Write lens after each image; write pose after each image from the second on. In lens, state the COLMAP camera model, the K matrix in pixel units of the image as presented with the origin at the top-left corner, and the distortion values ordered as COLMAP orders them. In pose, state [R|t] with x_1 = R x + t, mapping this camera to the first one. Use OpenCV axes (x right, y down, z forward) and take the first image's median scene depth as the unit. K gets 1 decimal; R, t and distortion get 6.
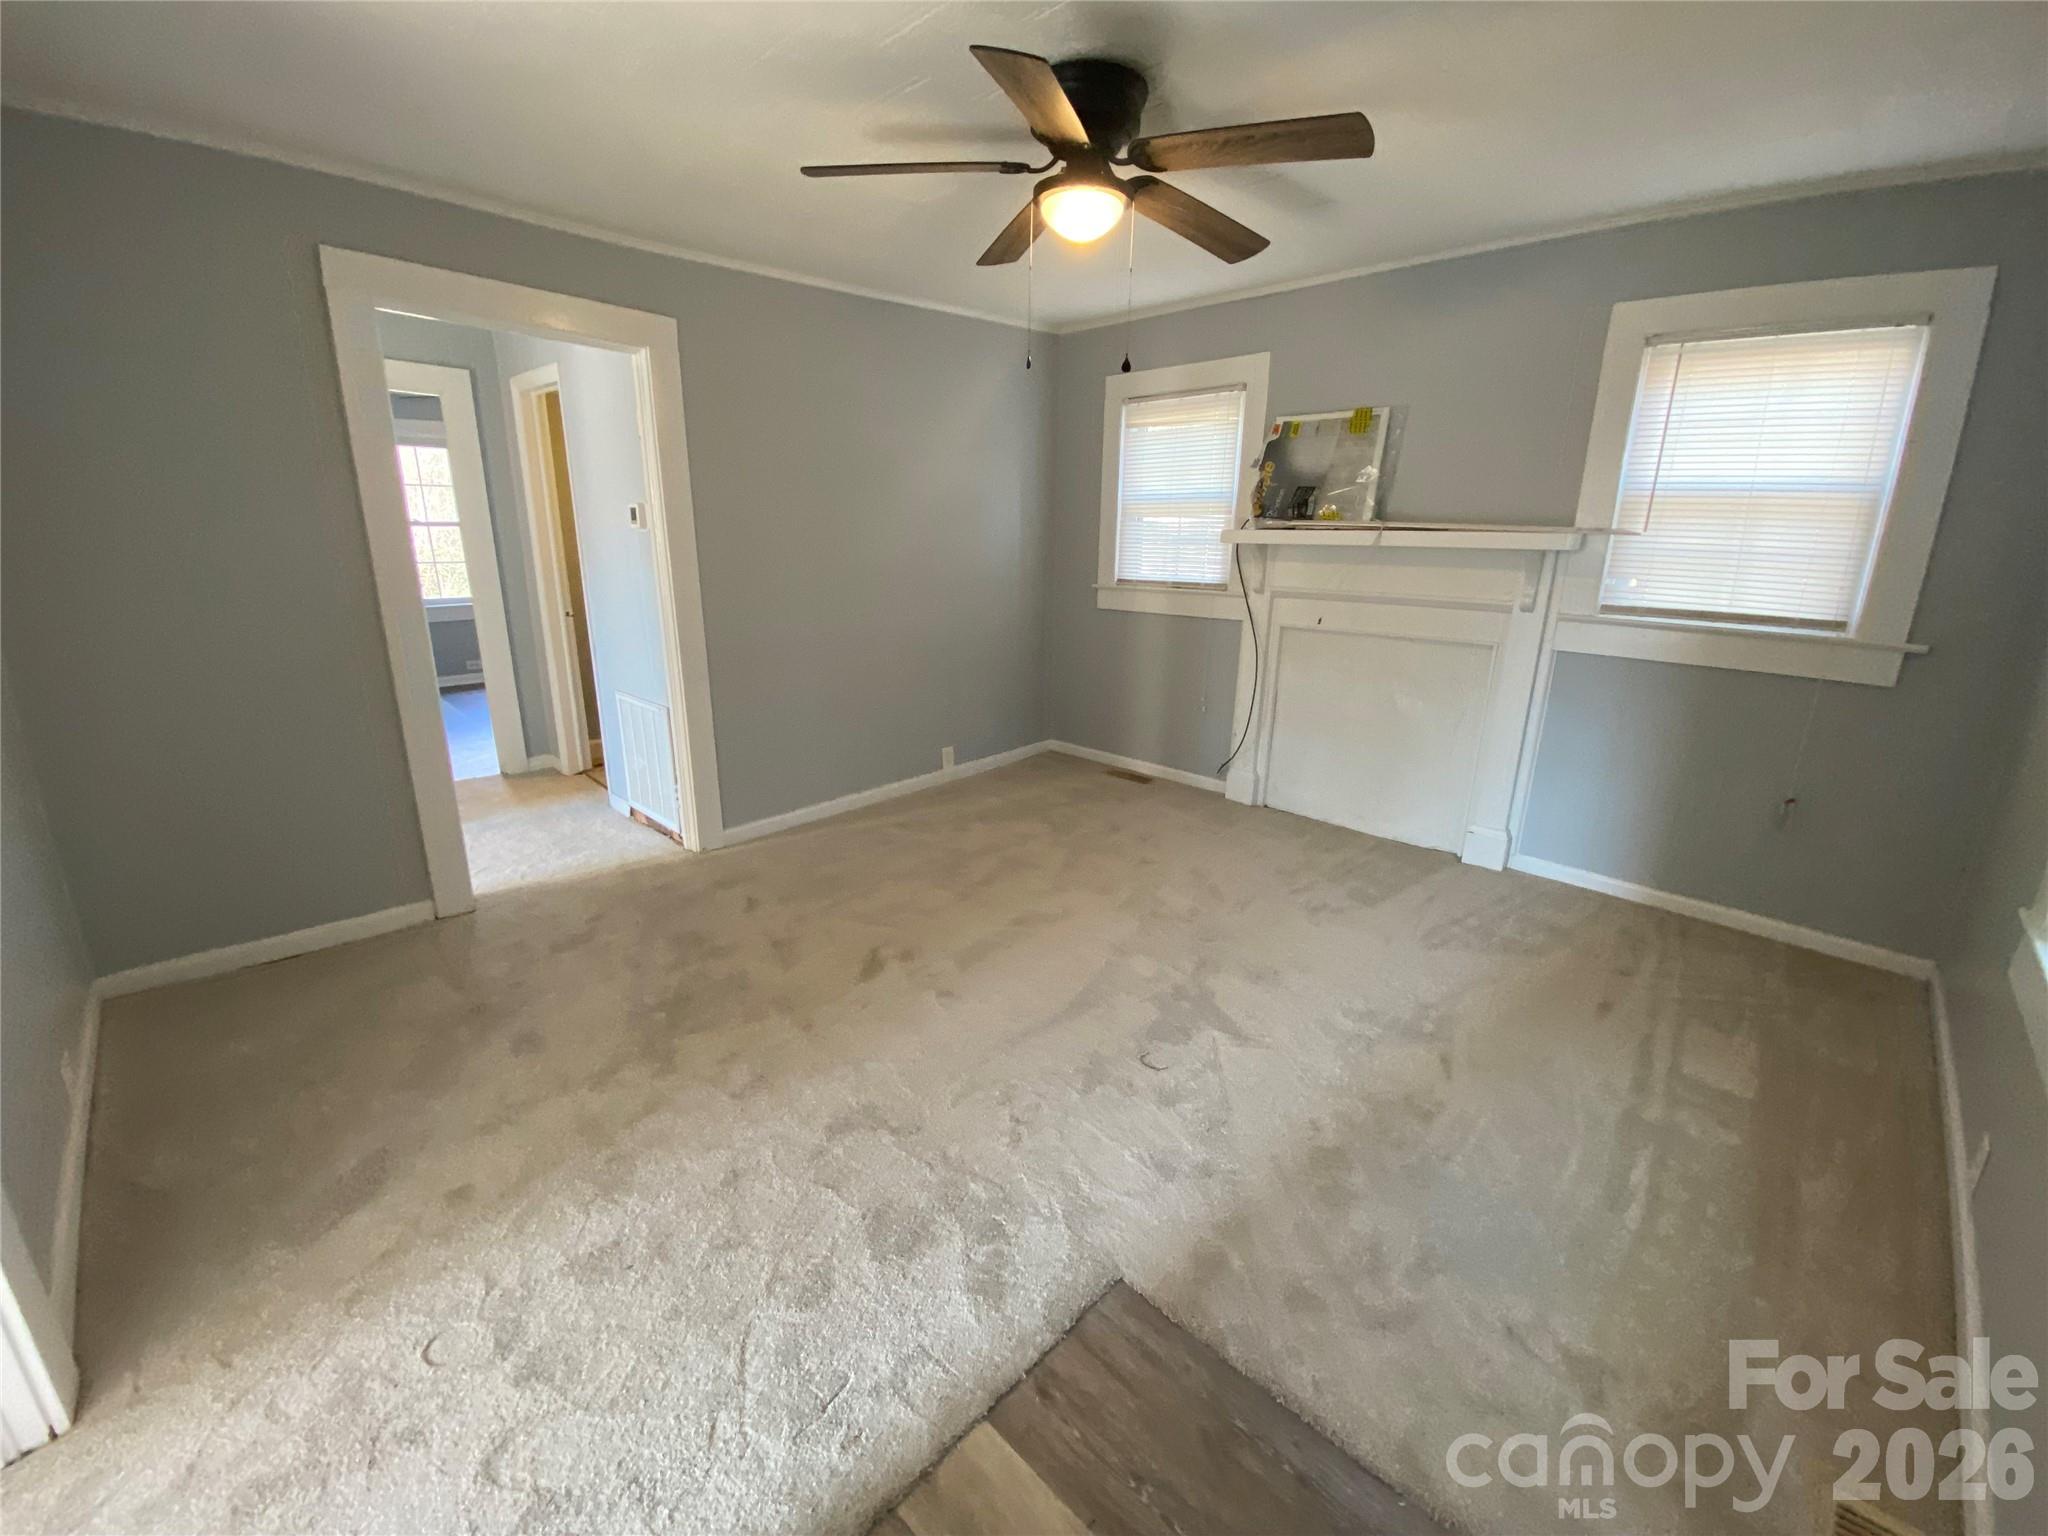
lens RADIAL K [[845.3, 0, 1029.7], [0, 845.3, 772.2], [0, 0, 1]] dist [0.004466, -0.011929]
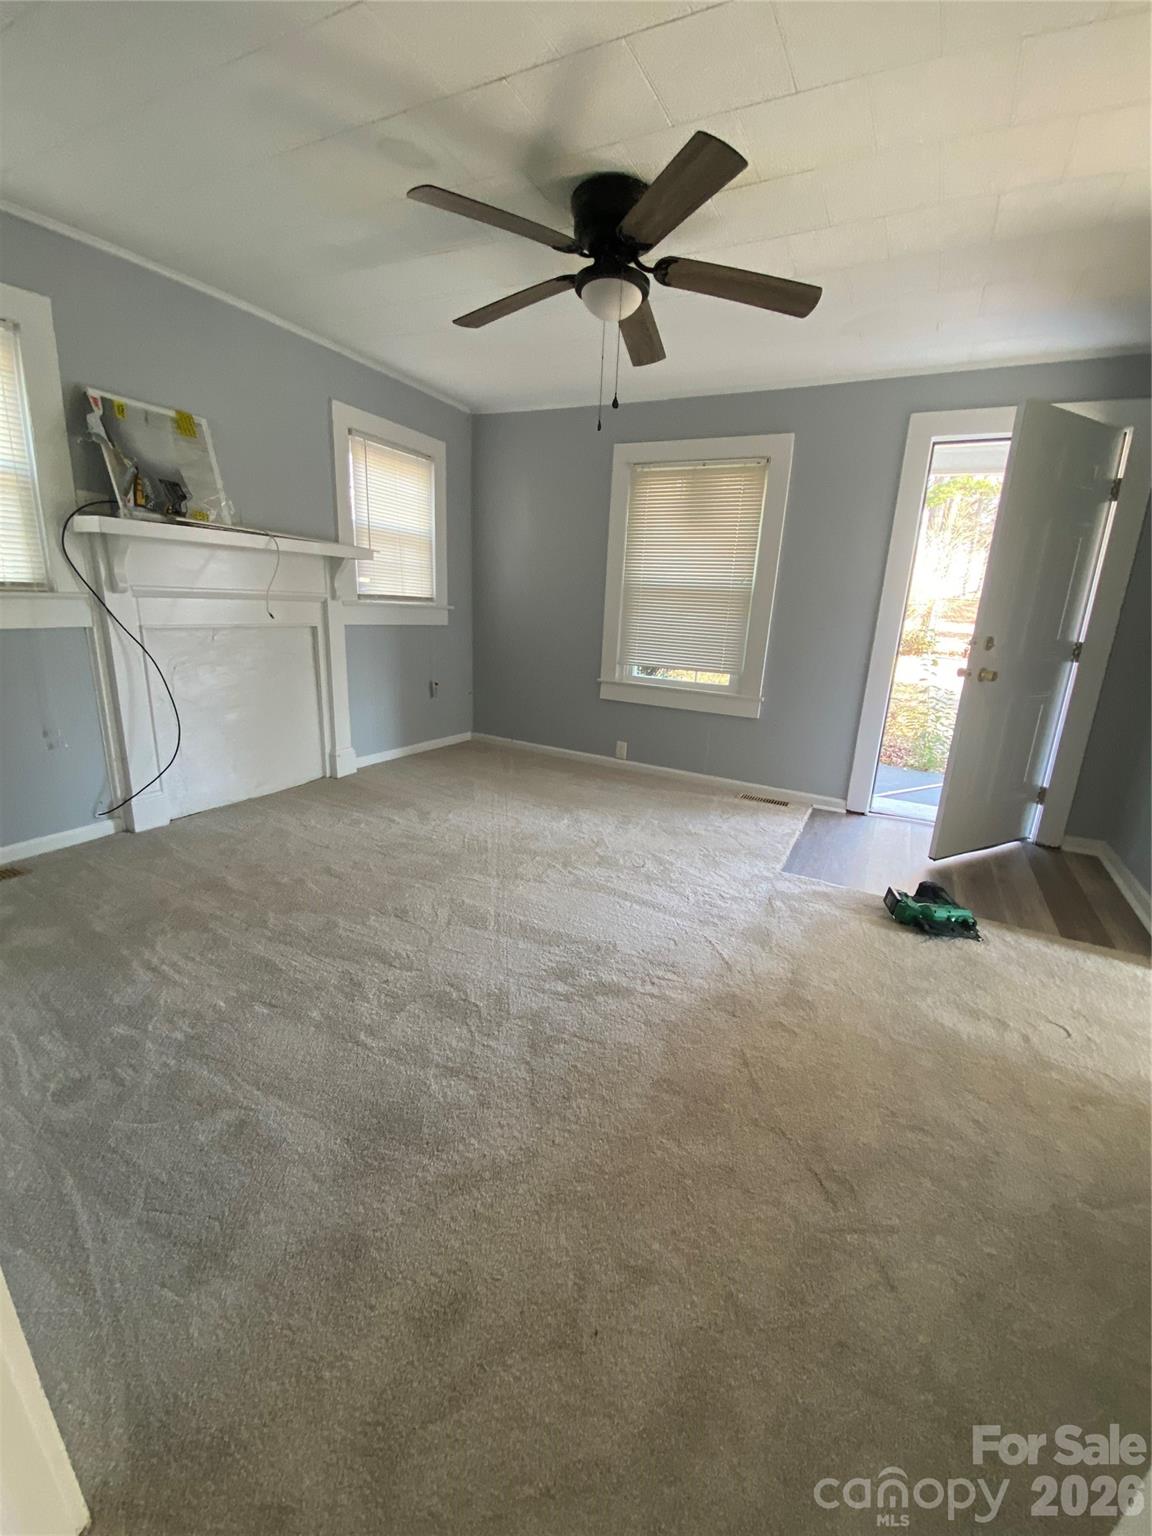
lens RADIAL K [[634.0, 0, 576.7], [0, 634.0, 771.7], [0, 0, 1]] dist [0.004466, -0.011929]
pose [[-0.307040, -0.277660, 0.910292, -0.698292], [0.209256, 0.913390, 0.349187, -0.230129], [-0.928406, 0.297699, -0.222345, 1.009691]]
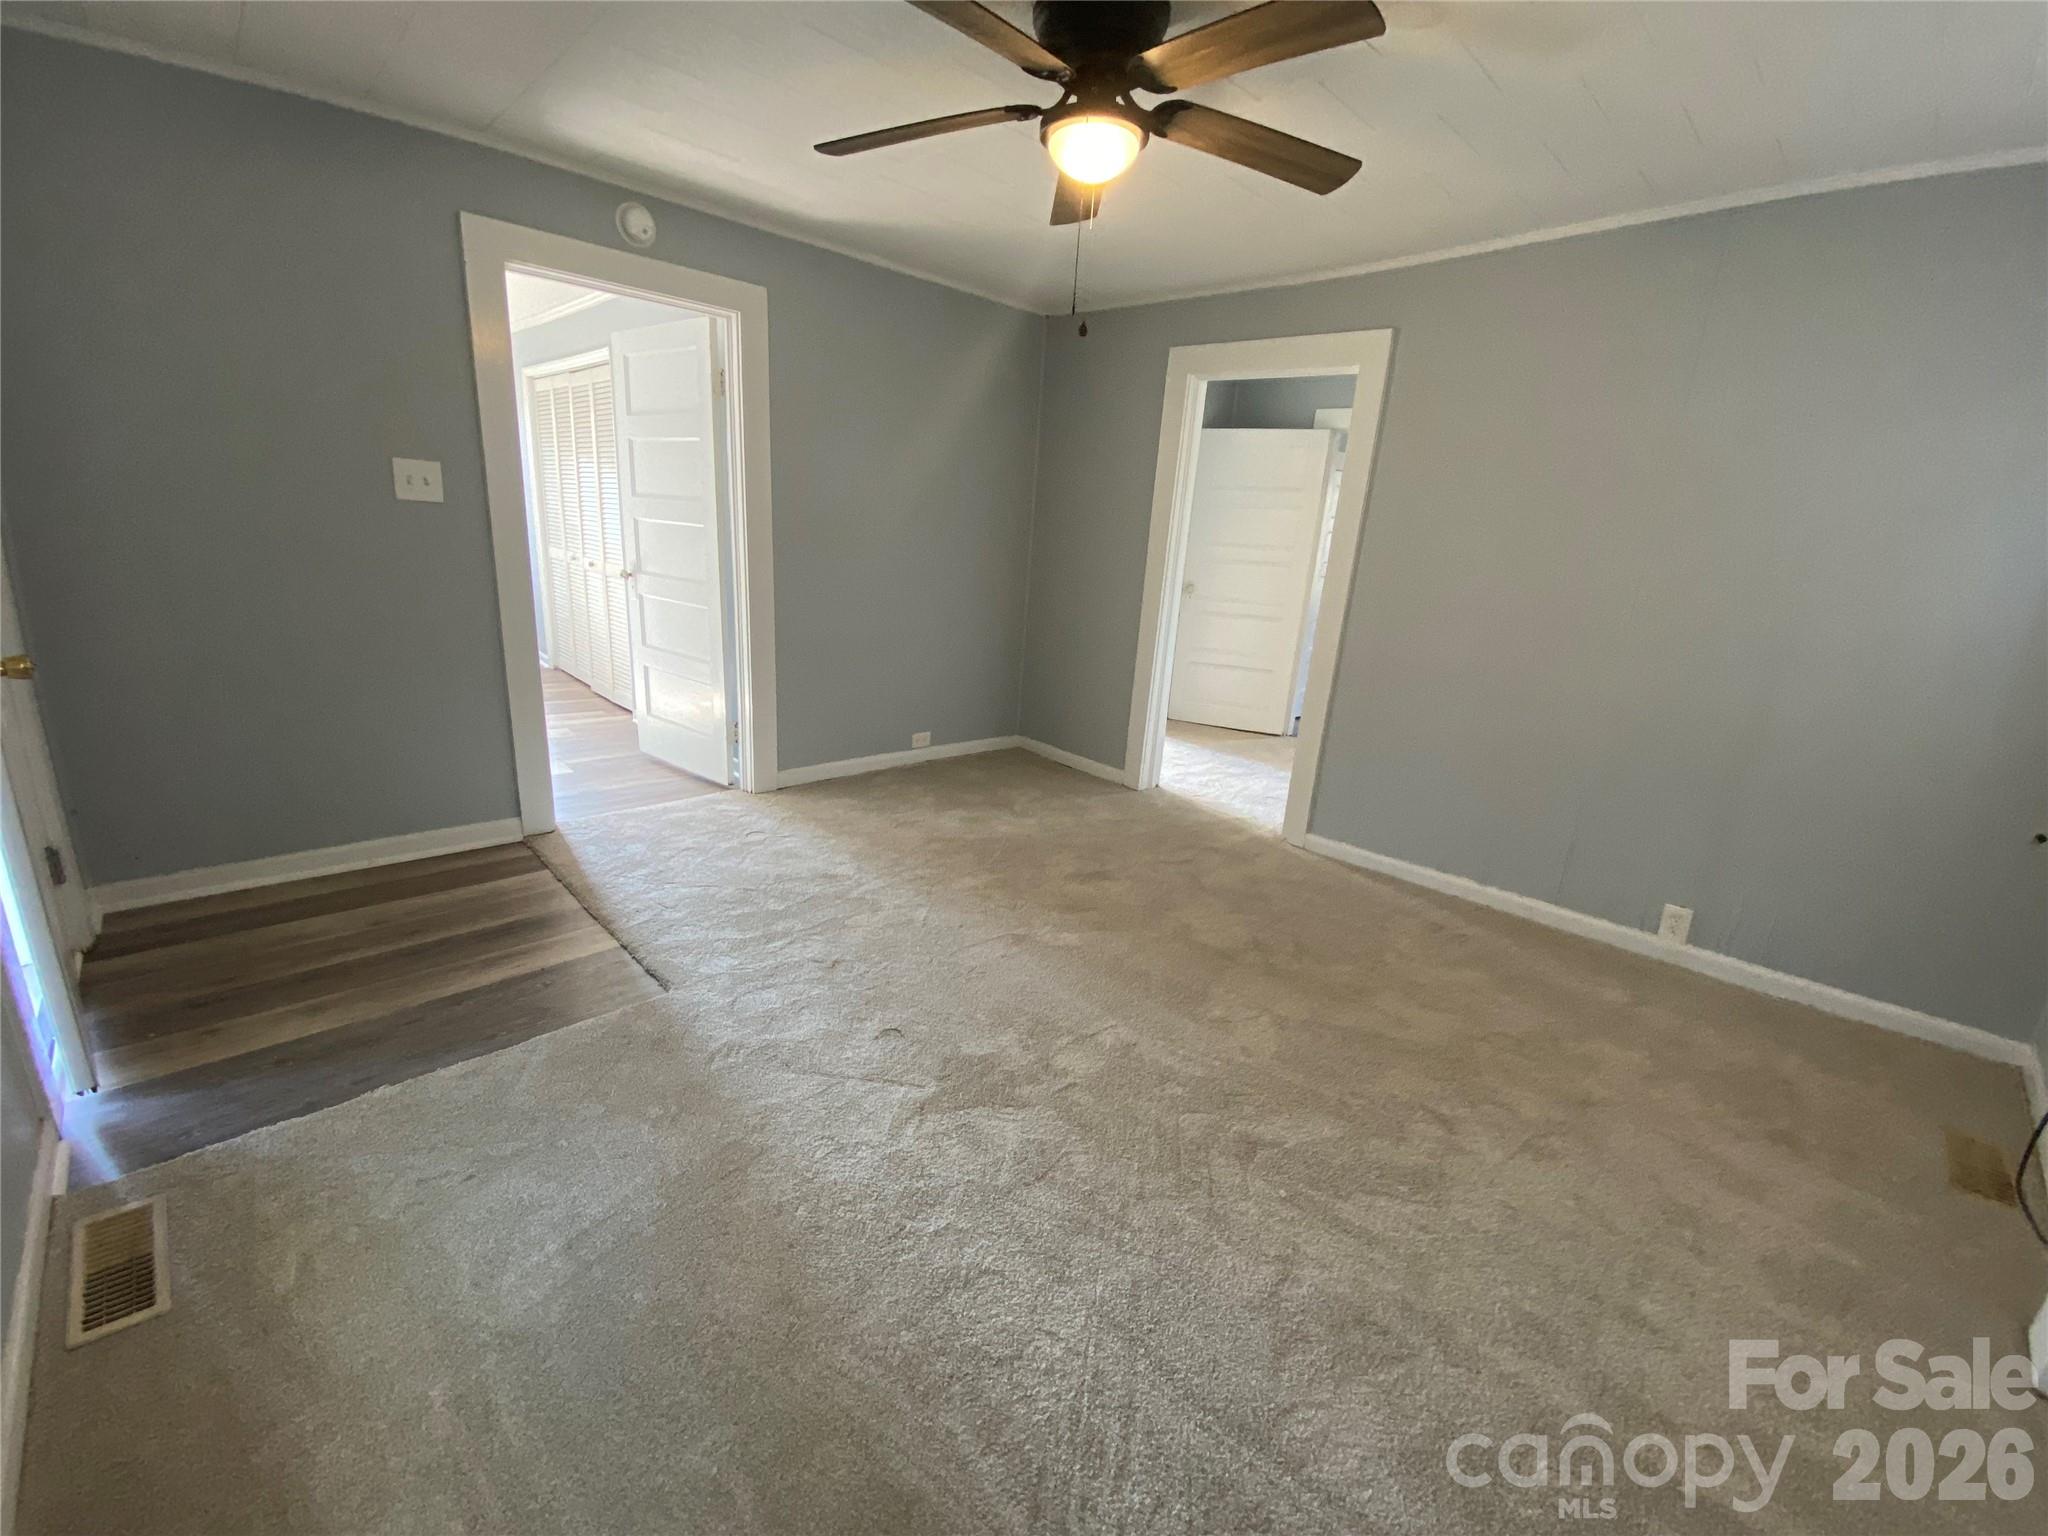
lens RADIAL K [[845.3, 0, 1037.6], [0, 845.3, 758.8], [0, 0, 1]] dist [0.004466, -0.011929]
pose [[-0.049420, 0.249078, -0.967222, 0.772326], [-0.329734, 0.910041, 0.251200, -0.201593], [0.942779, 0.331340, 0.037156, 0.769341]]
